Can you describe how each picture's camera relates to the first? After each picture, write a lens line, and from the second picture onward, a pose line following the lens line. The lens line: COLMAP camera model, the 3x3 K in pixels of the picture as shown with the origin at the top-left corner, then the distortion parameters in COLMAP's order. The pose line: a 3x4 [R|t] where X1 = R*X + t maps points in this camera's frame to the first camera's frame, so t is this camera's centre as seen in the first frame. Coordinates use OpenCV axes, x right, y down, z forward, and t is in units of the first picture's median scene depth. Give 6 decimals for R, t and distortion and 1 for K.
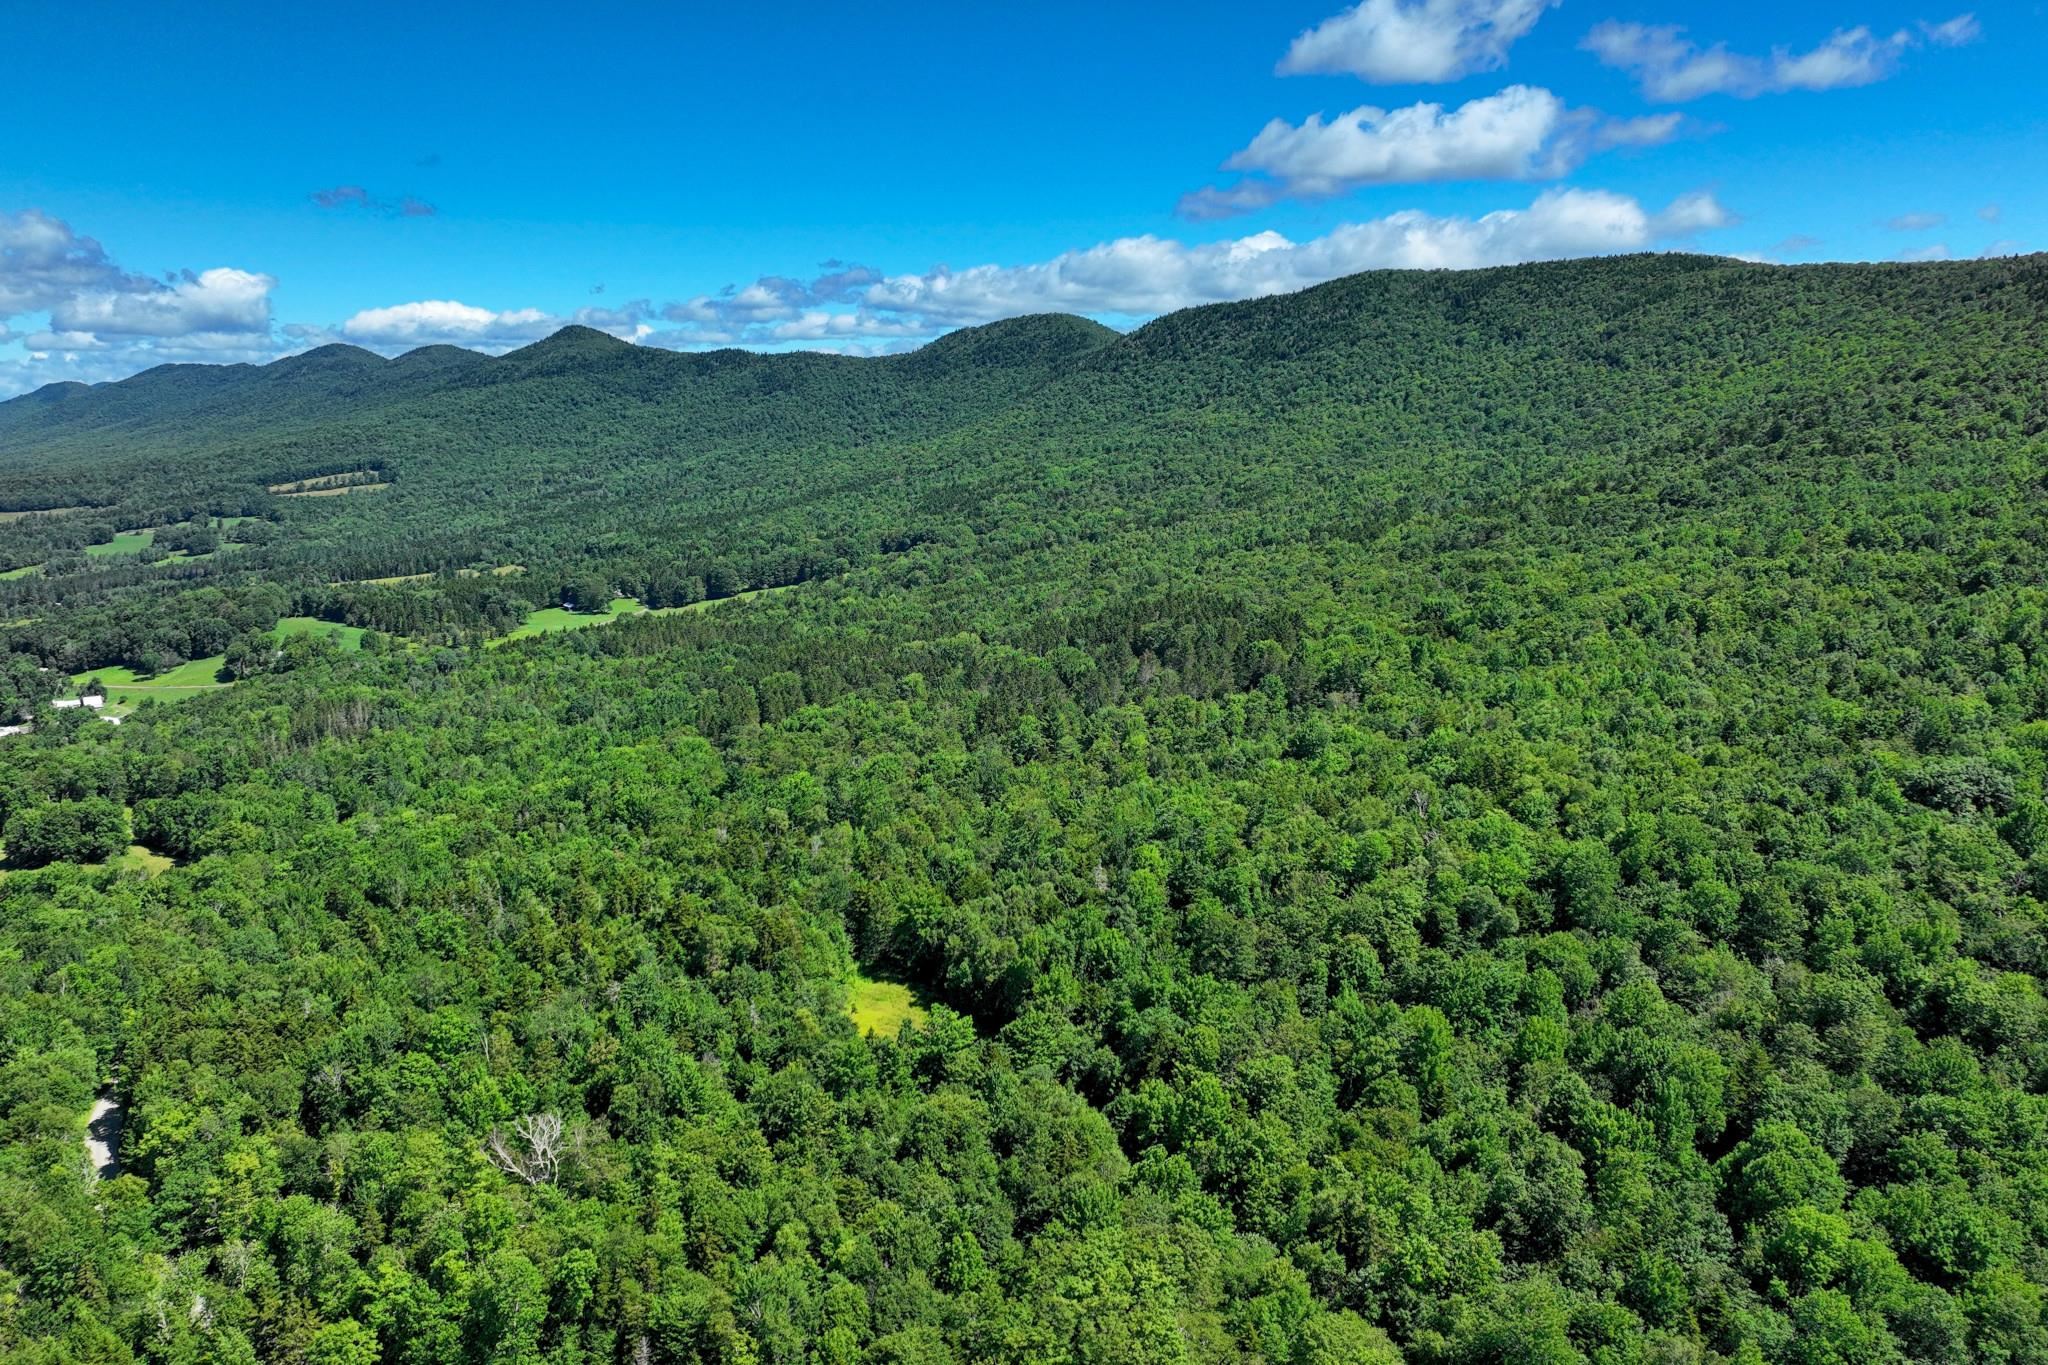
lens RADIAL K [[1687.4, 0, 968.8], [0, 1687.4, 674.6], [0, 0, 1]] dist [0.001769, -0.001002]
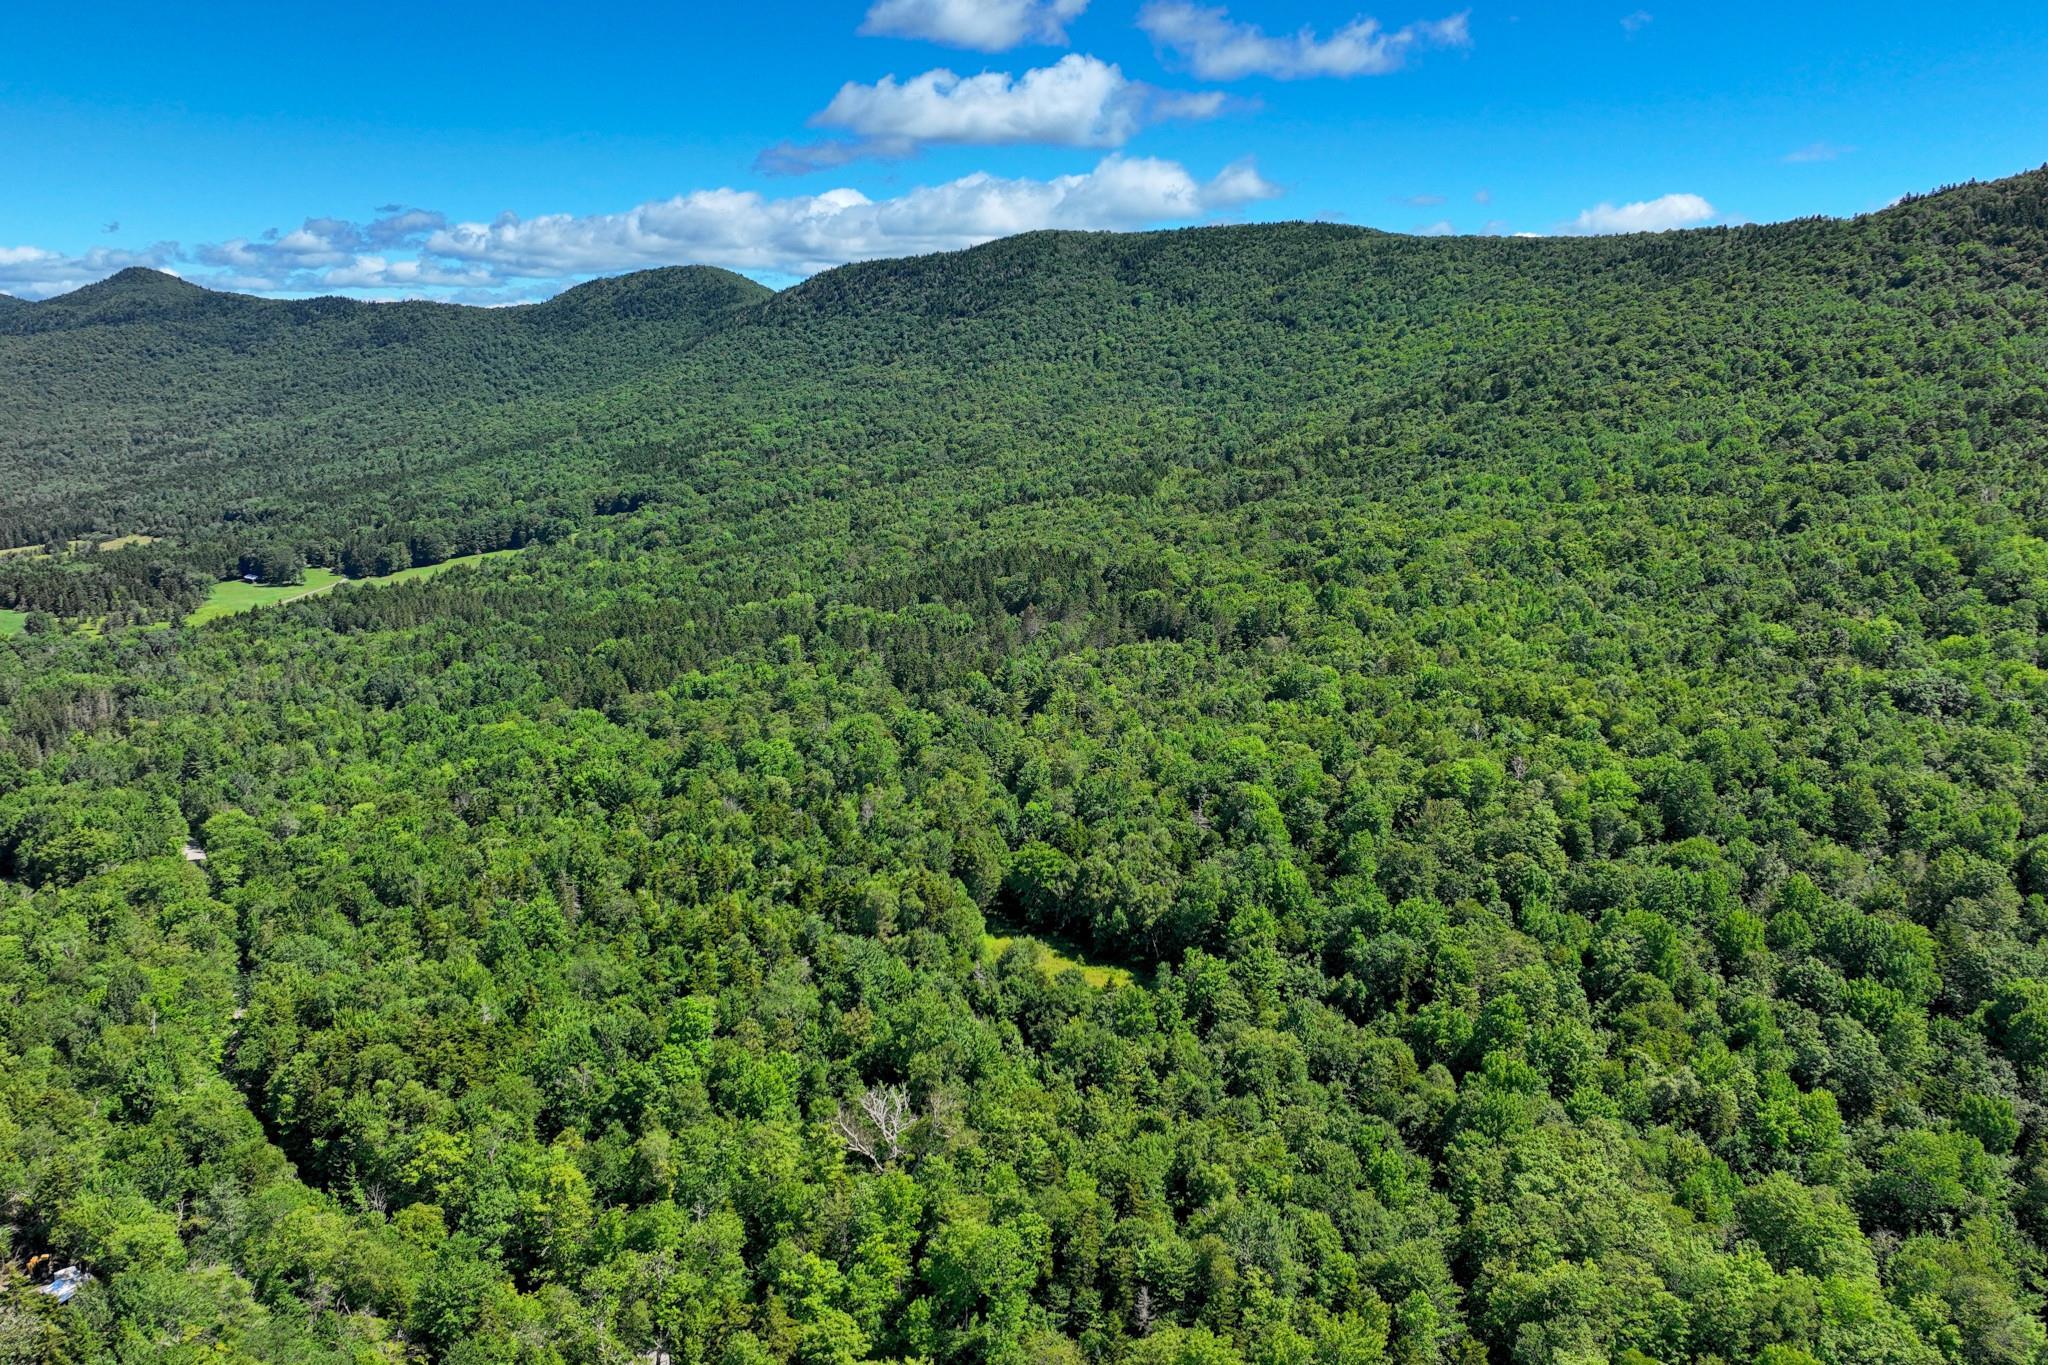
lens RADIAL K [[1688.0, 0, 1013.3], [0, 1688.0, 679.7], [0, 0, 1]] dist [-0.006074, 0.018841]
pose [[0.964728, -0.042526, 0.259792, -0.111605], [0.035145, 0.998837, 0.032994, -0.001590], [-0.260893, -0.022700, 0.965101, 0.011518]]
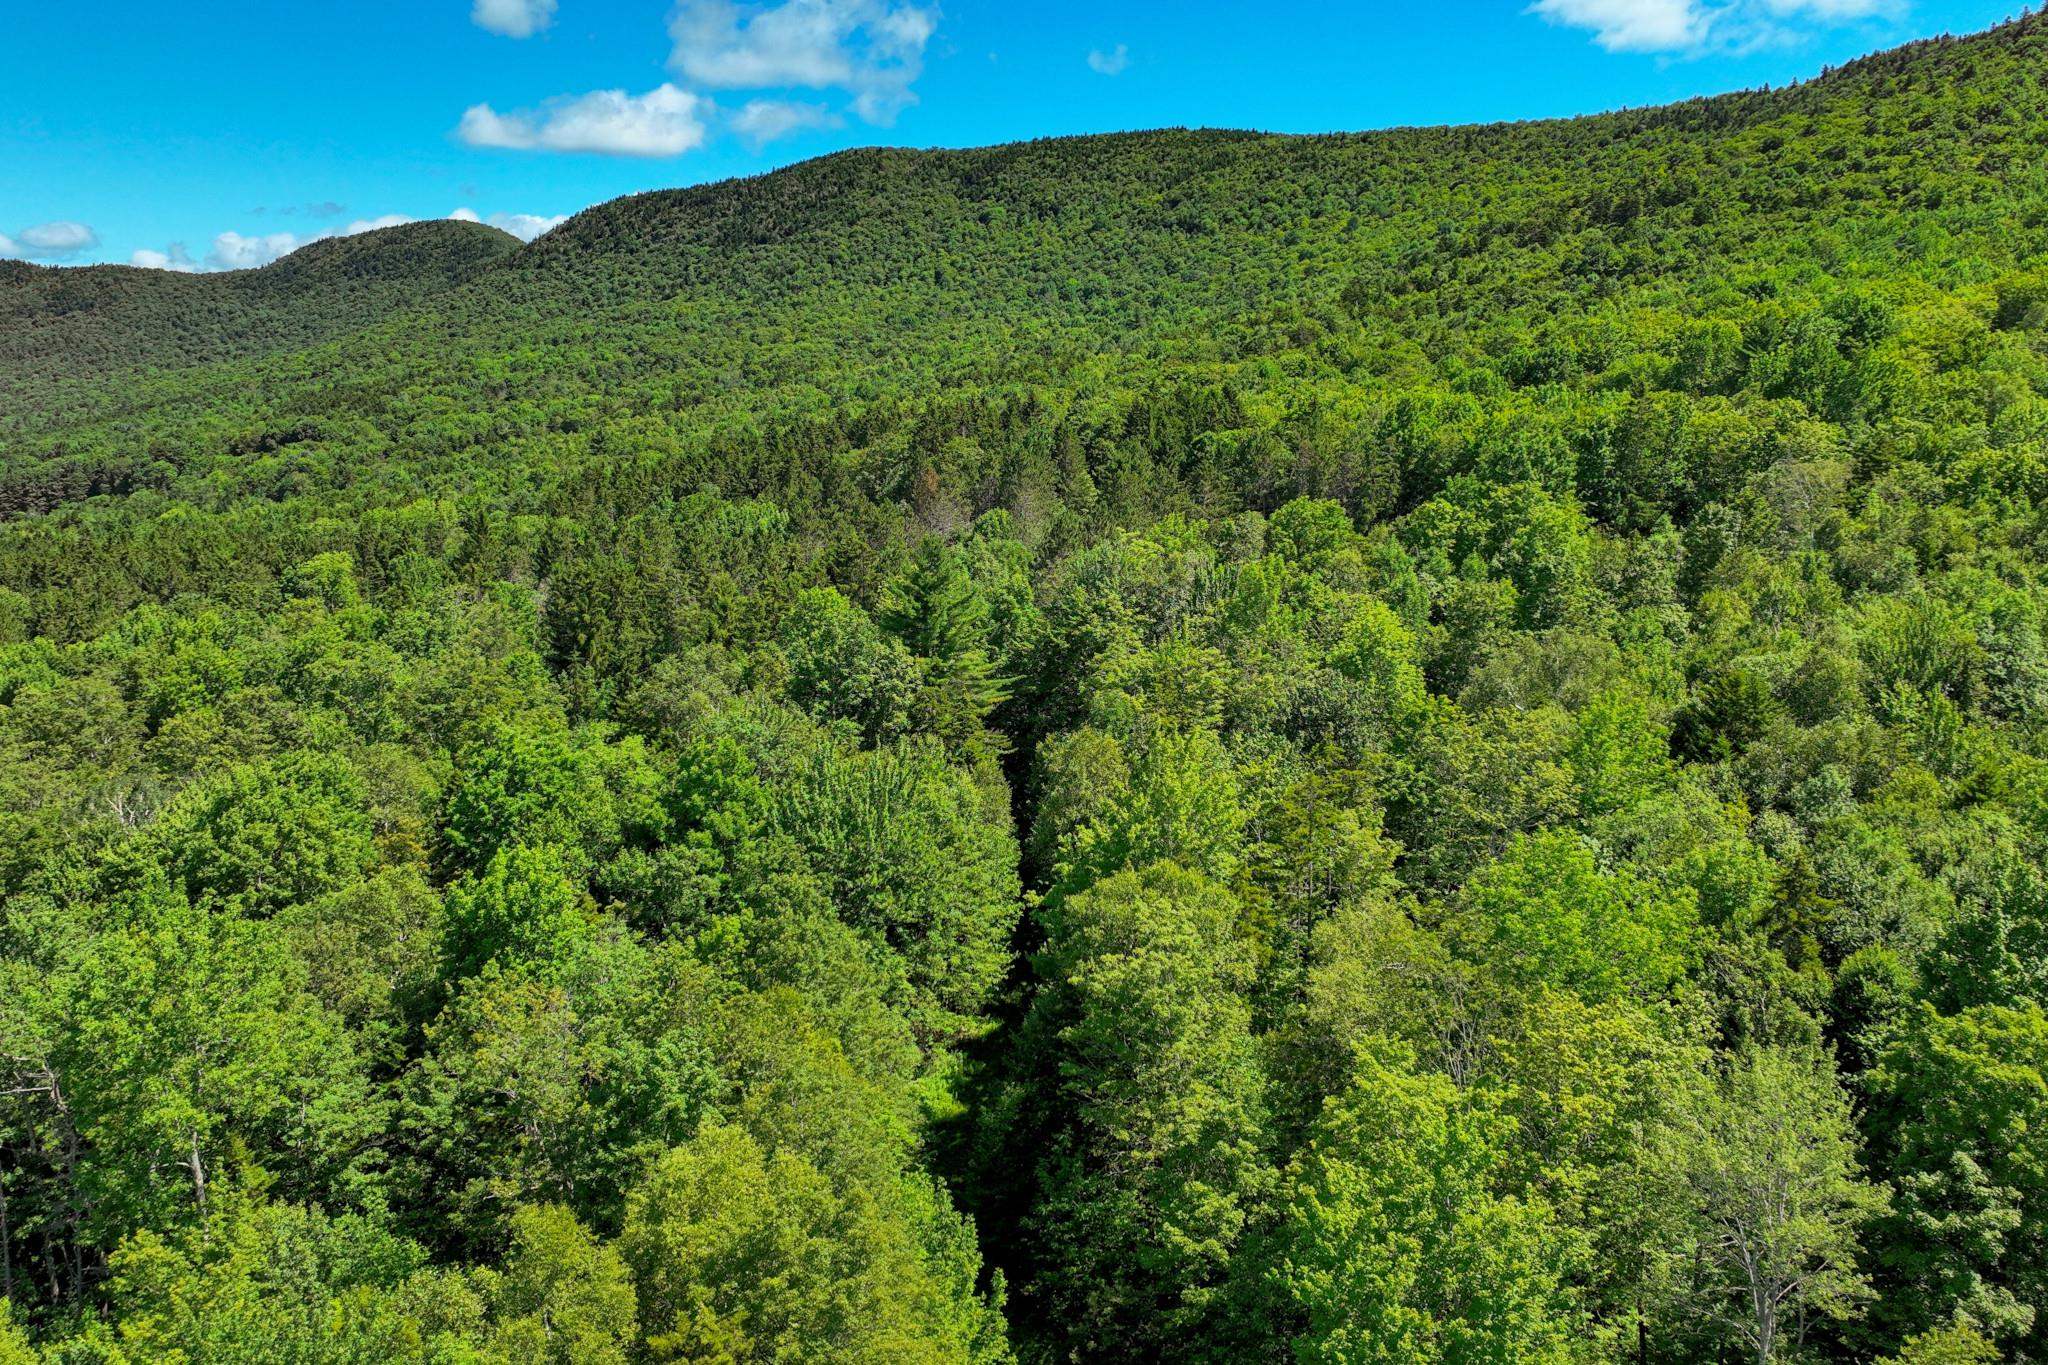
lens RADIAL K [[1688.0, 0, 1013.3], [0, 1688.0, 679.7], [0, 0, 1]] dist [-0.006074, 0.018841]
pose [[0.928757, -0.053678, 0.366783, -0.020507], [0.048984, 0.998555, 0.022101, 0.019259], [-0.367439, -0.002560, 0.930044, 0.393567]]
